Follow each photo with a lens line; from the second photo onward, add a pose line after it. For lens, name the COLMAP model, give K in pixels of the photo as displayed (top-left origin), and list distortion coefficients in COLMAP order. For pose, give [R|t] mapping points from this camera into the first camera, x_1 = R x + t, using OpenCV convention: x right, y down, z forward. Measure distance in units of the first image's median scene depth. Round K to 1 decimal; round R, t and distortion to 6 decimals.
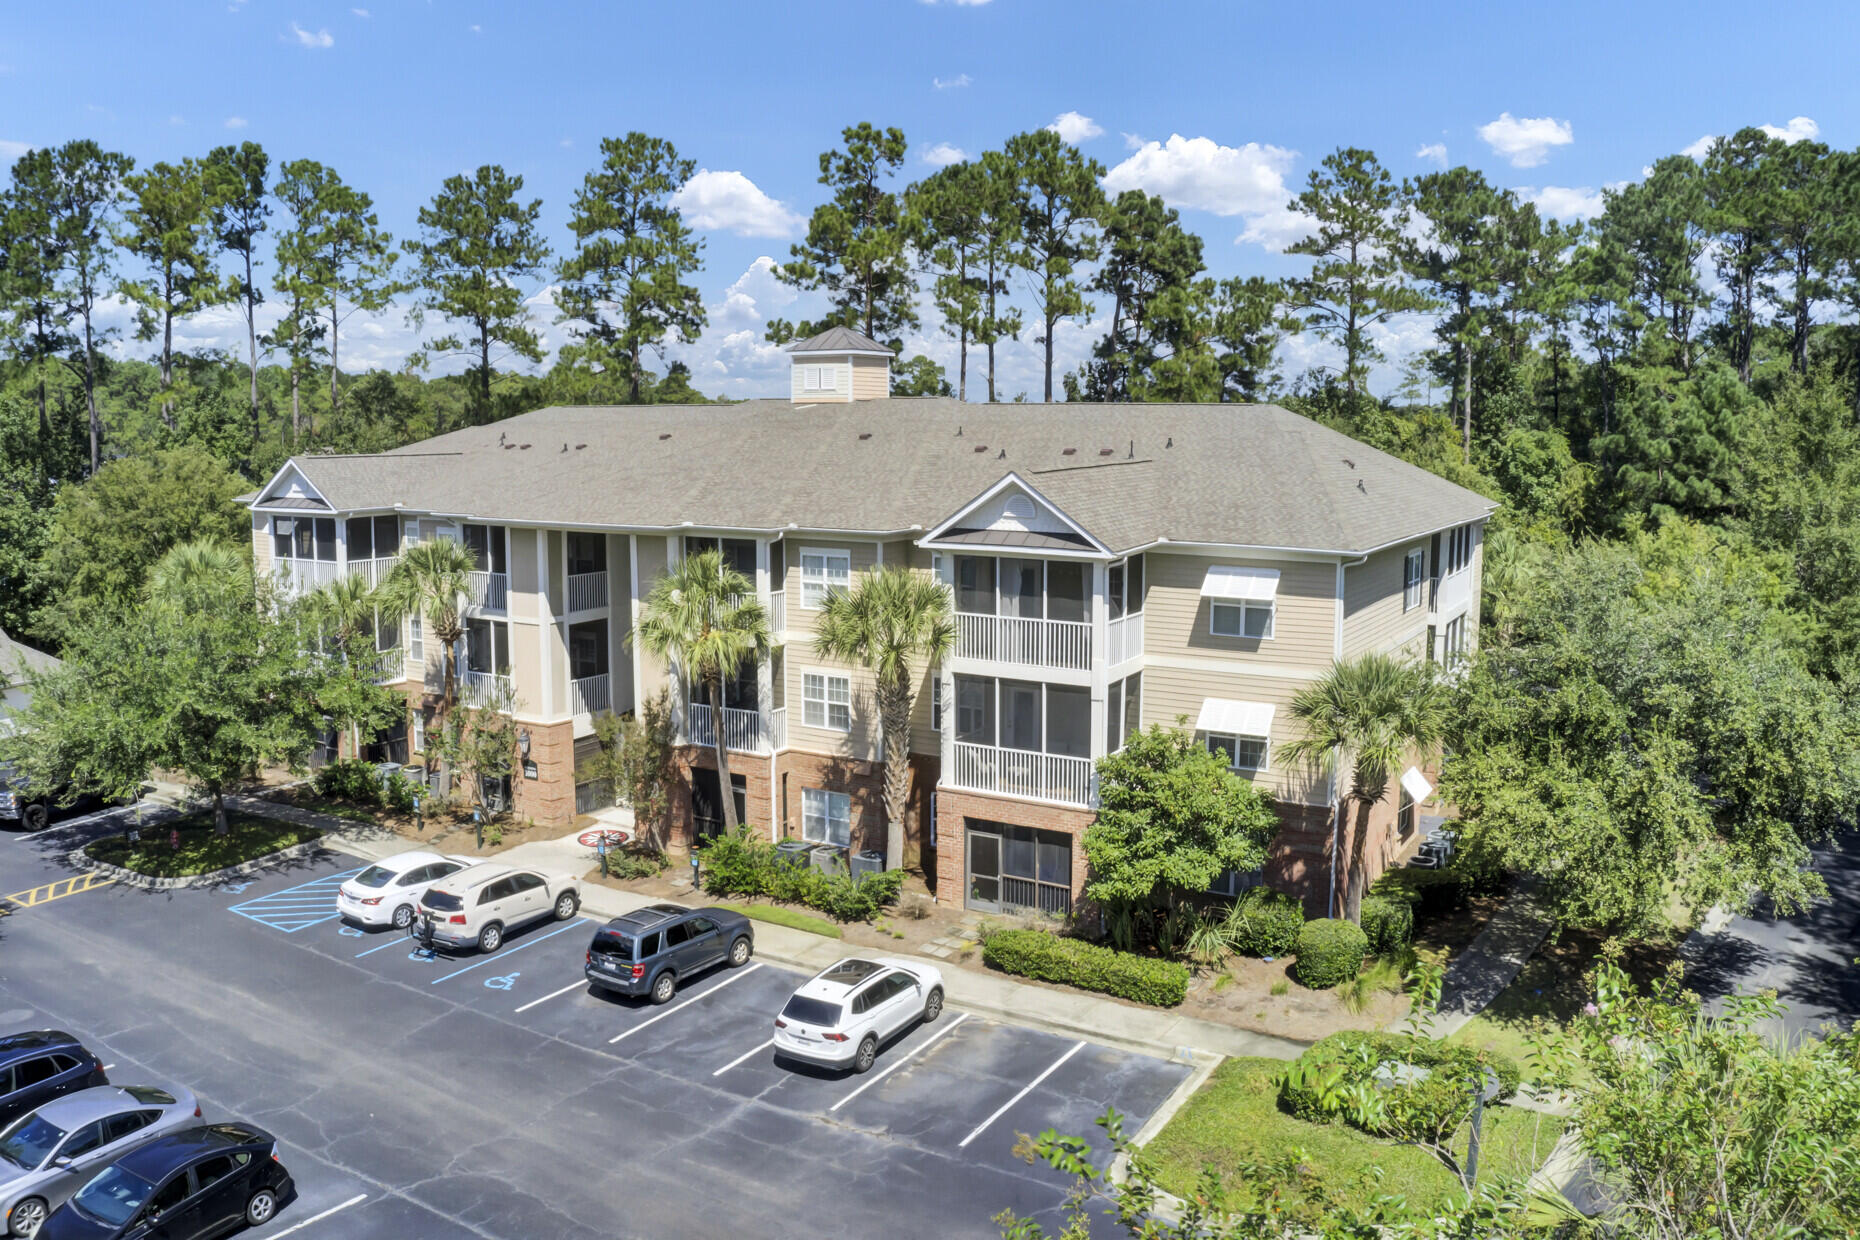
lens RADIAL K [[1466.0, 0, 928.0], [0, 1466.0, 590.2], [0, 0, 1]] dist [-0.183039, 0.007093]
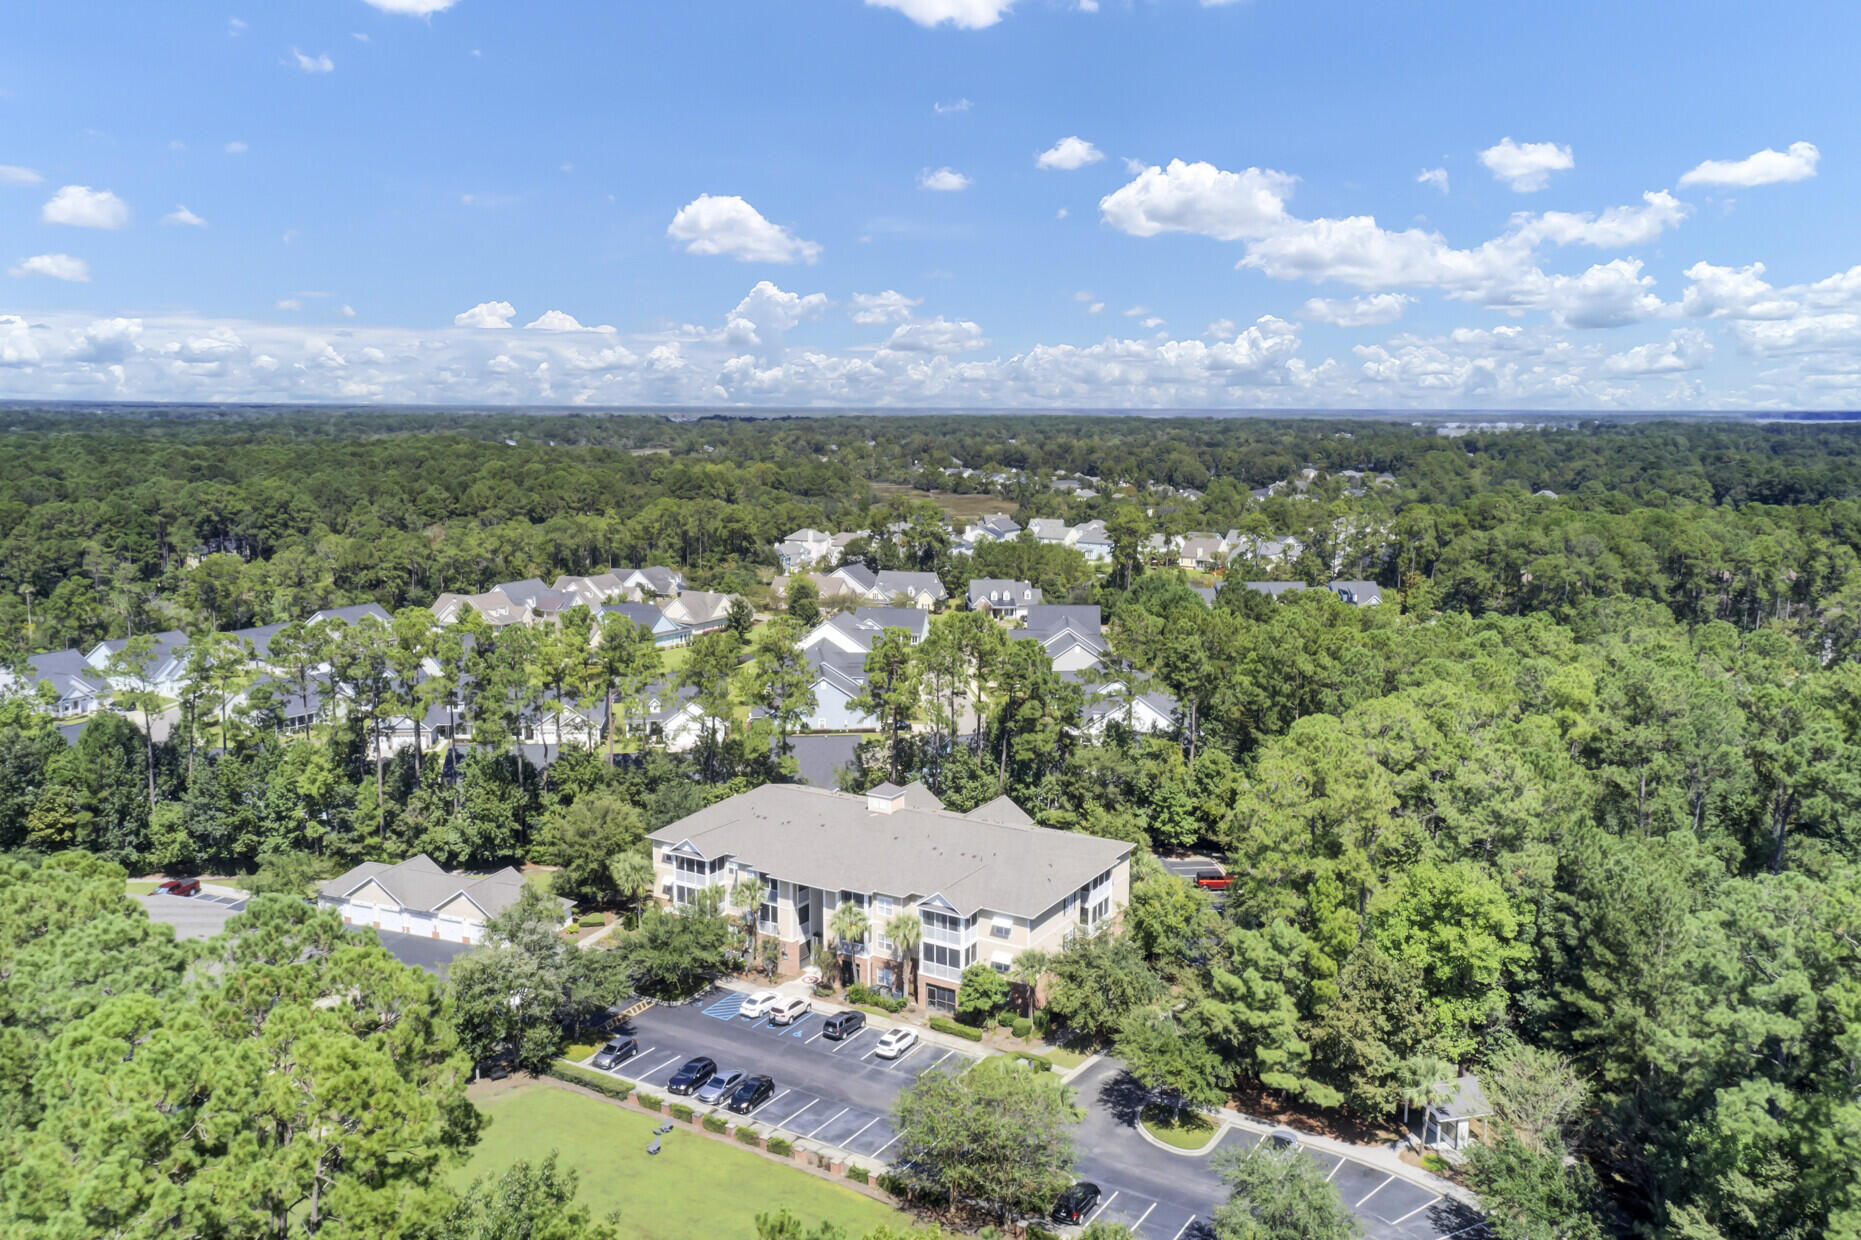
lens RADIAL K [[1411.1, 0, 931.0], [0, 1411.1, 627.3], [0, 0, 1]] dist [0.006767, 0.006652]
pose [[0.999972, 0.003513, -0.006648, 0.057209], [-0.003269, 0.999332, 0.036396, -0.820286], [0.006771, -0.036373, 0.999315, -2.351196]]
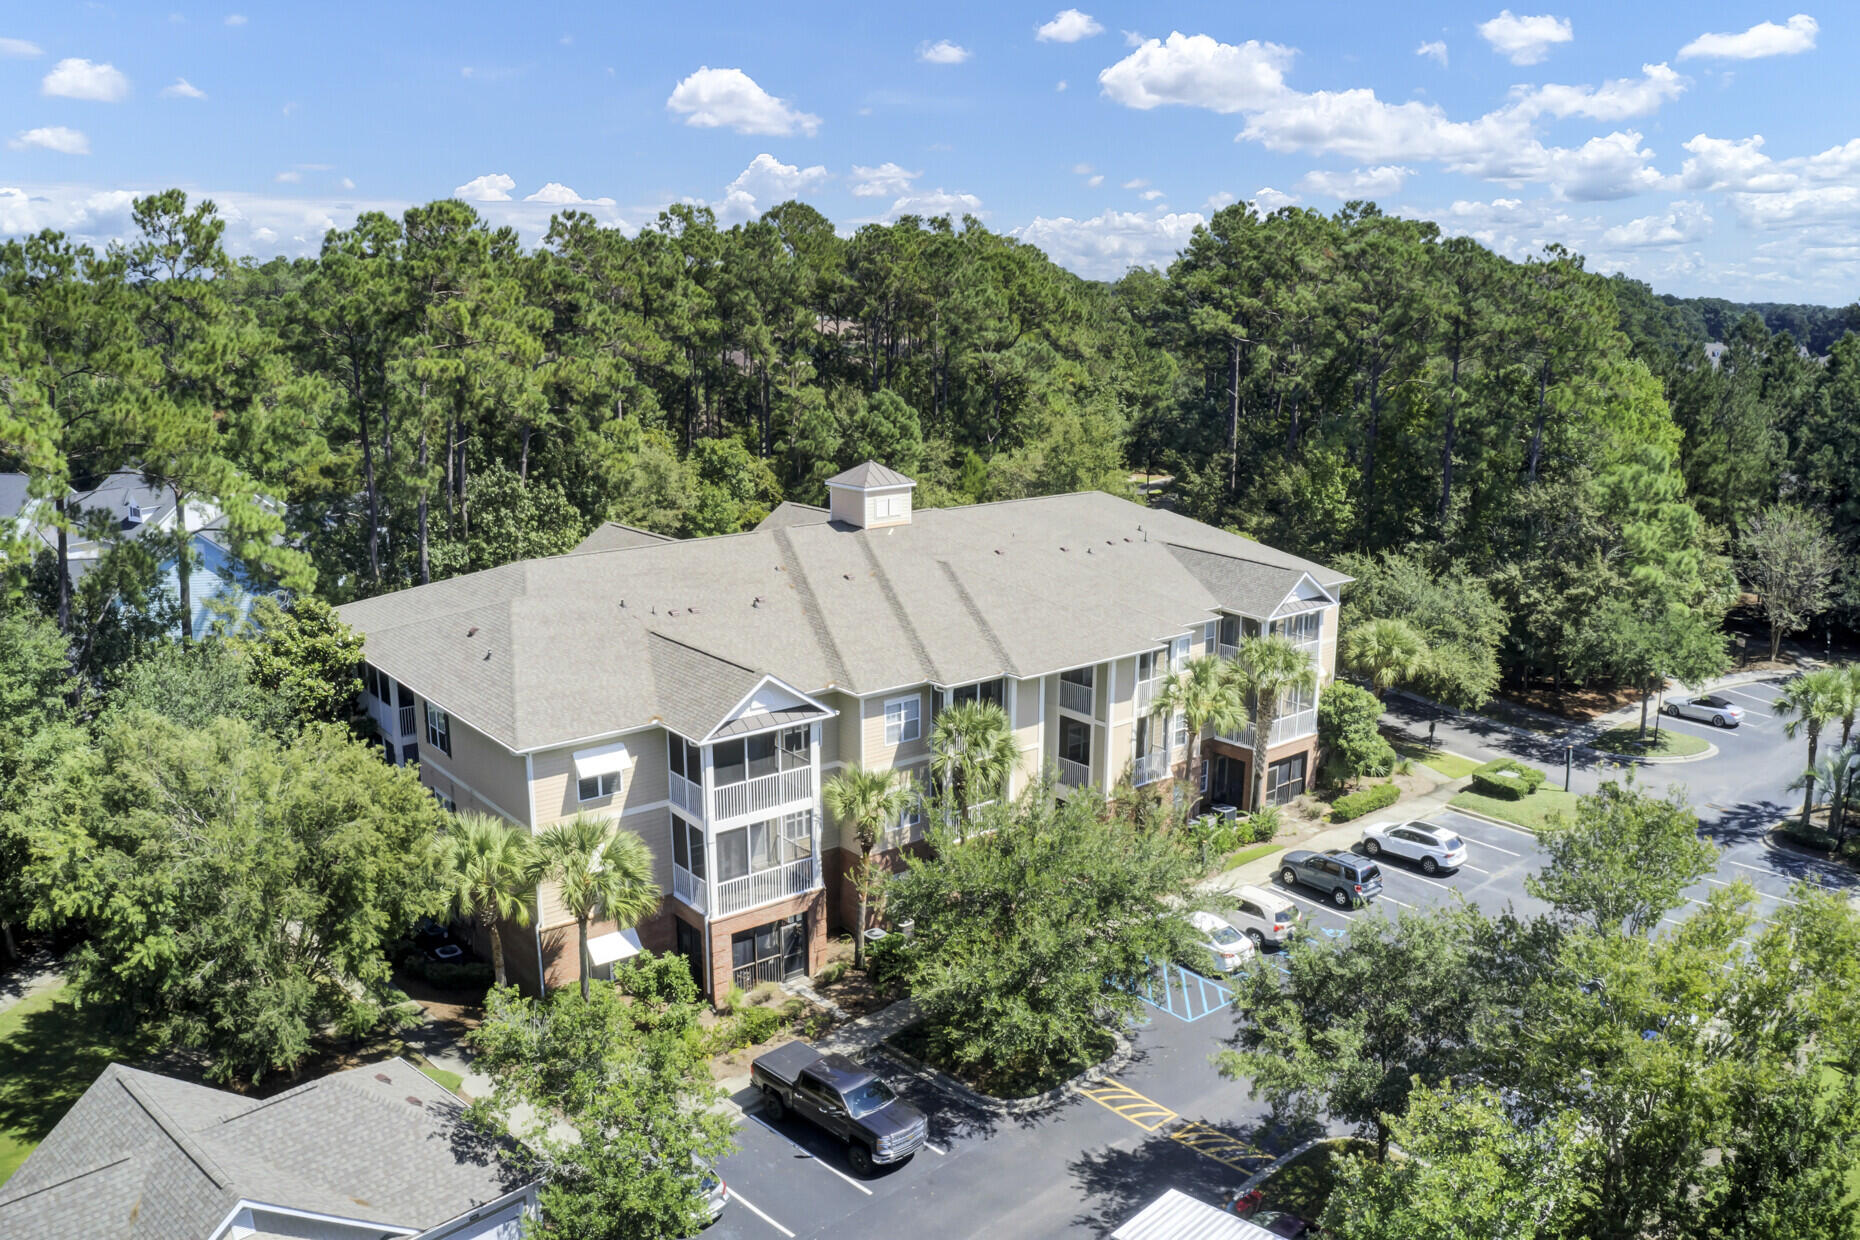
lens RADIAL K [[1466.0, 0, 928.0], [0, 1466.0, 590.2], [0, 0, 1]] dist [-0.183039, 0.007093]
pose [[0.344231, -0.195584, 0.918287, -1.718368], [0.108903, 0.979778, 0.167857, -0.398124], [-0.932547, 0.042223, 0.358570, 0.752397]]
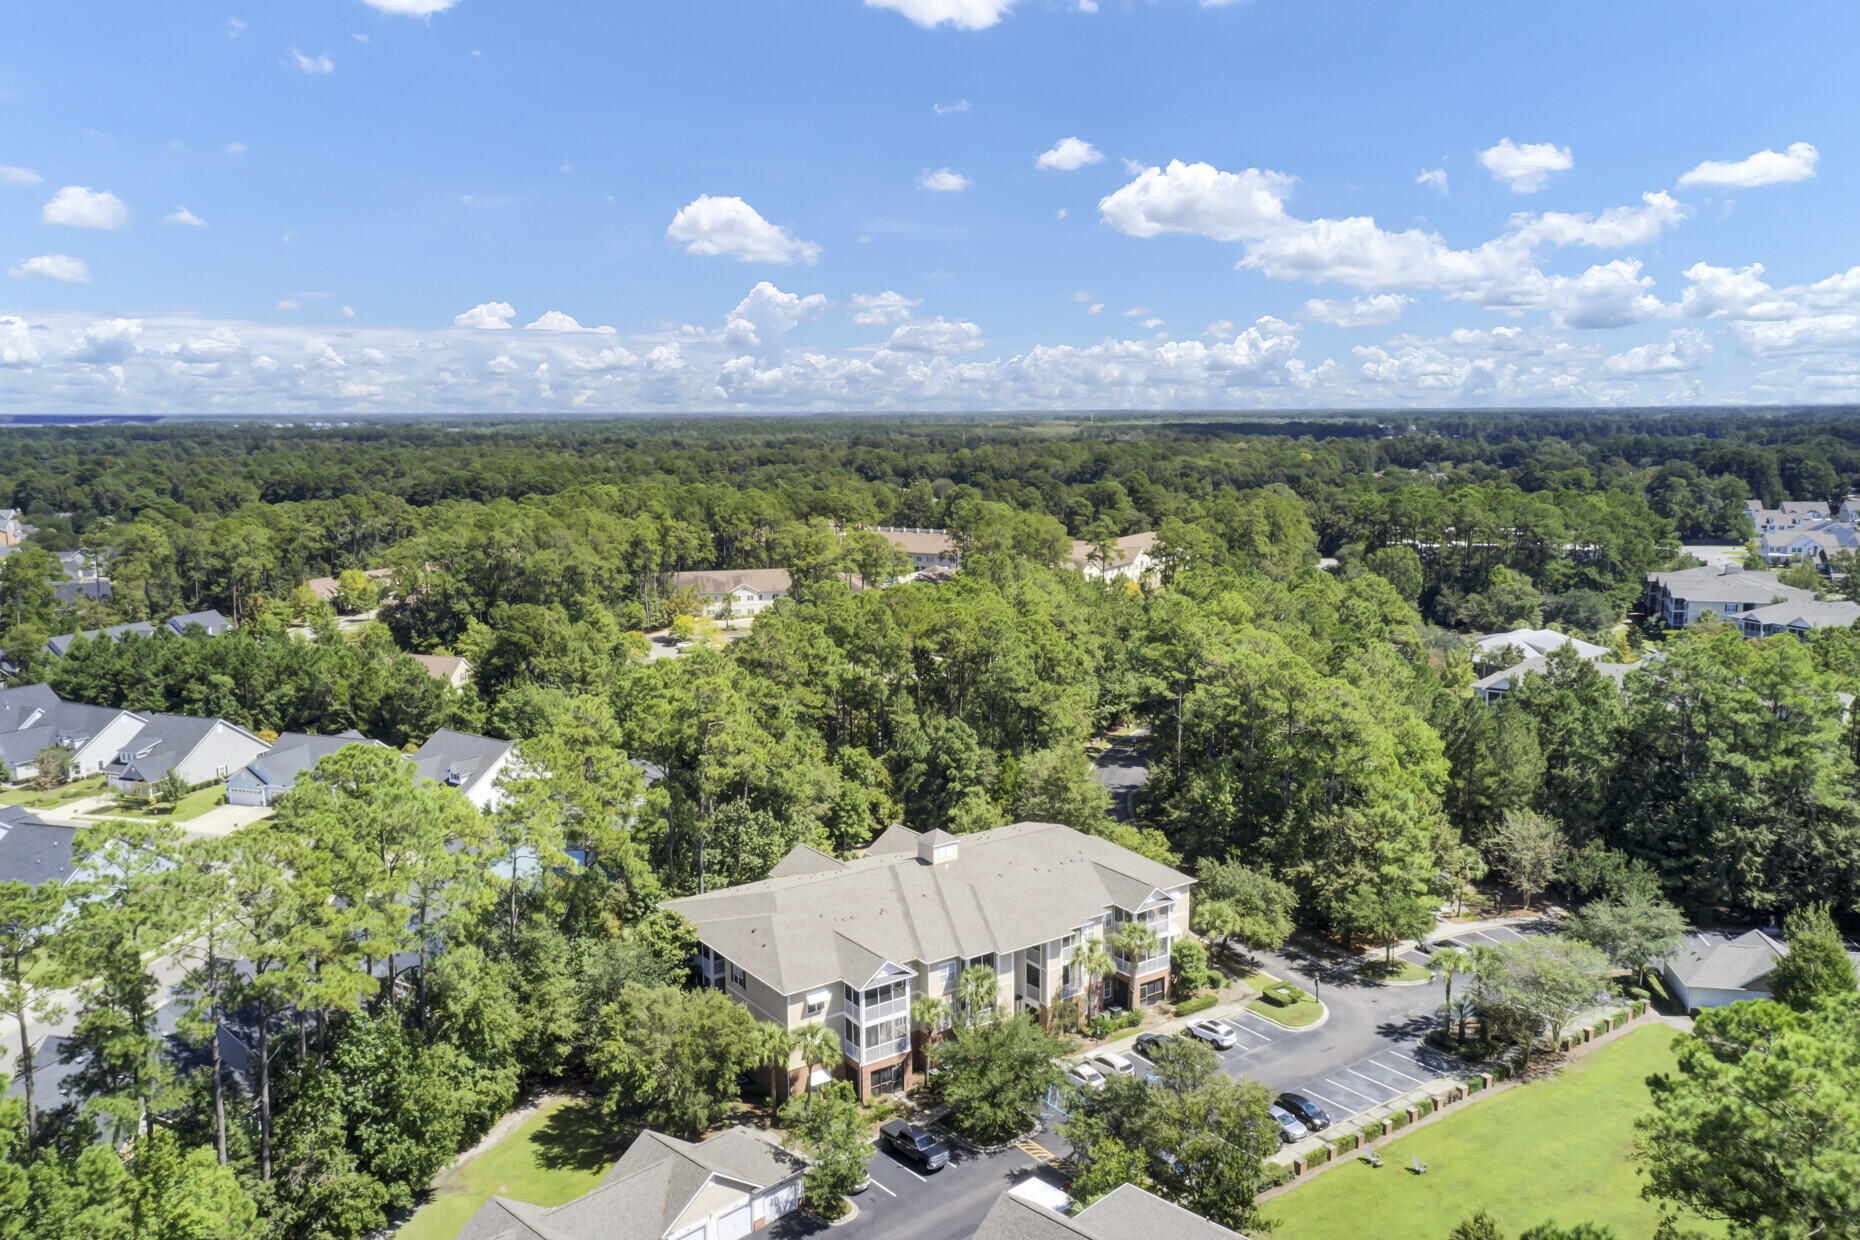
lens RADIAL K [[1410.3, 0, 930.5], [0, 1410.3, 627.3], [0, 0, 1]] dist [0.006767, 0.006652]
pose [[0.407215, -0.145808, 0.901619, -3.115314], [0.116445, 0.987407, 0.107089, -1.112691], [-0.905879, 0.061380, 0.419065, -0.007652]]
